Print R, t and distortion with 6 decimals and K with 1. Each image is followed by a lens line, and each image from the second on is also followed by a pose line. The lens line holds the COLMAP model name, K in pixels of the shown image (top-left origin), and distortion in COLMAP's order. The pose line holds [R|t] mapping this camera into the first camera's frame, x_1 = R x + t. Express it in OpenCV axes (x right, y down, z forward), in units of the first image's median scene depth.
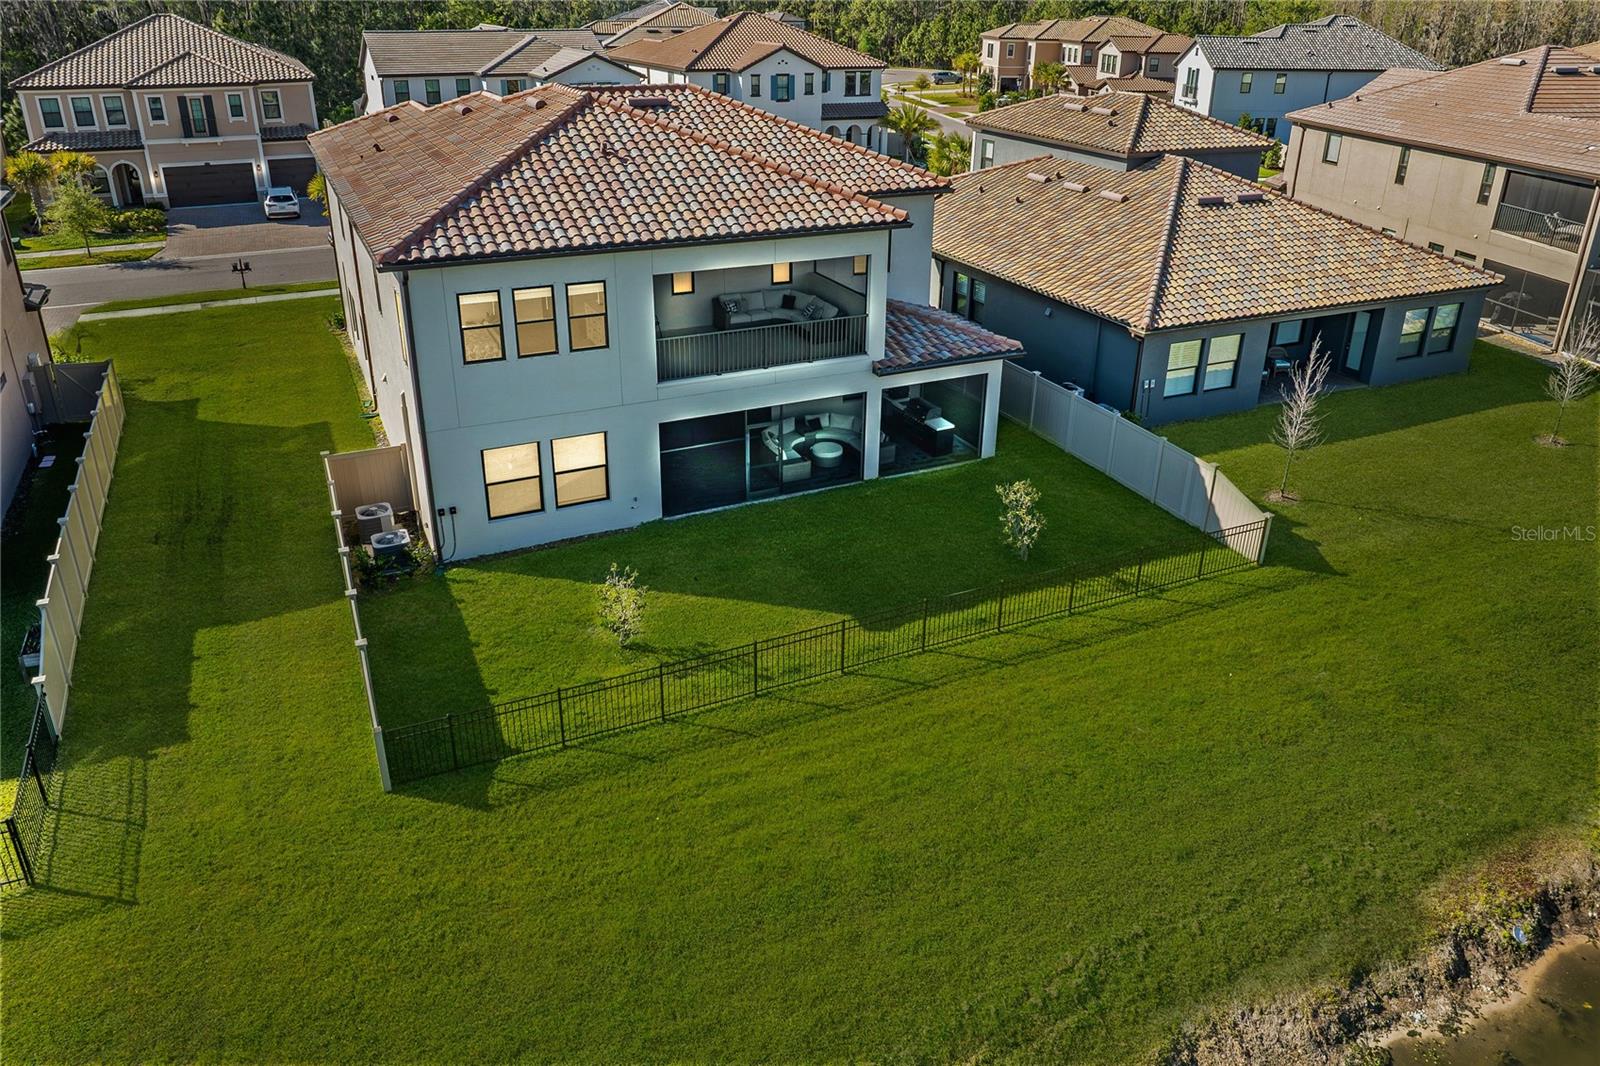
lens RADIAL K [[1143.4, 0, 798.8], [0, 1143.4, 473.1], [0, 0, 1]] dist [-0.054482, 0.025925]
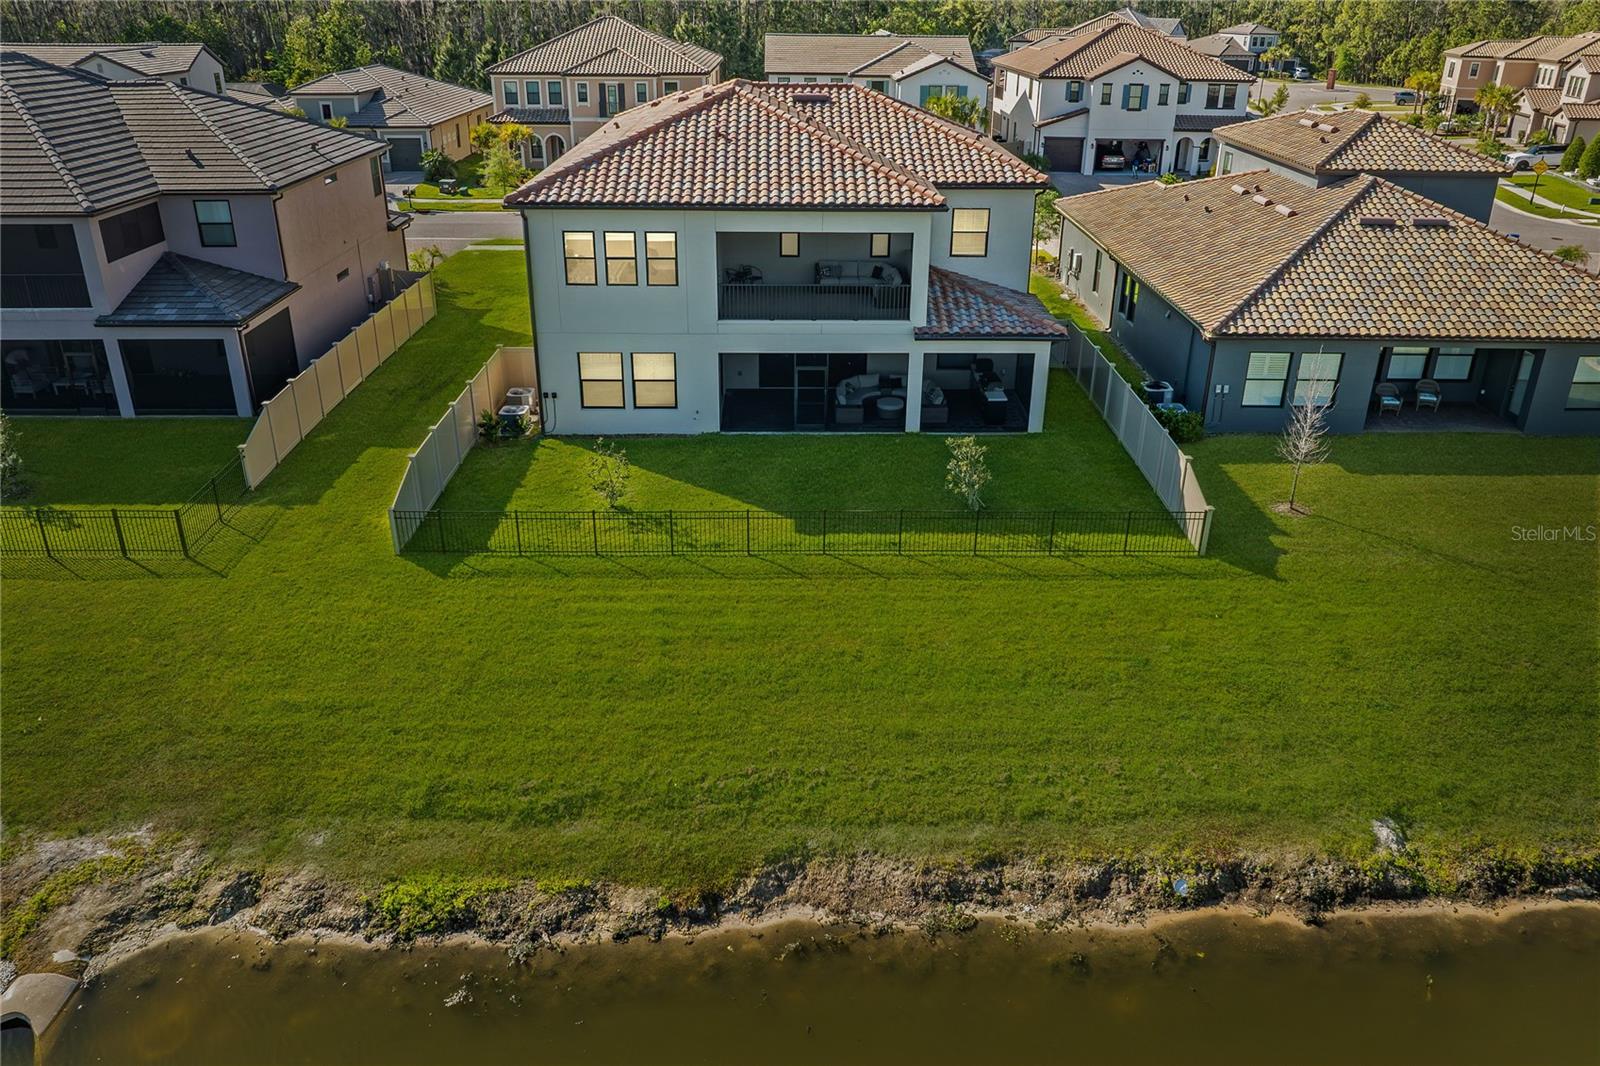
lens RADIAL K [[1143.4, 0, 798.8], [0, 1143.4, 473.1], [0, 0, 1]] dist [-0.054482, 0.025925]
pose [[0.906462, 0.160652, -0.390534, 0.402972], [-0.162737, 0.986272, 0.027991, 0.031843], [0.389670, 0.038181, 0.920163, -0.089864]]
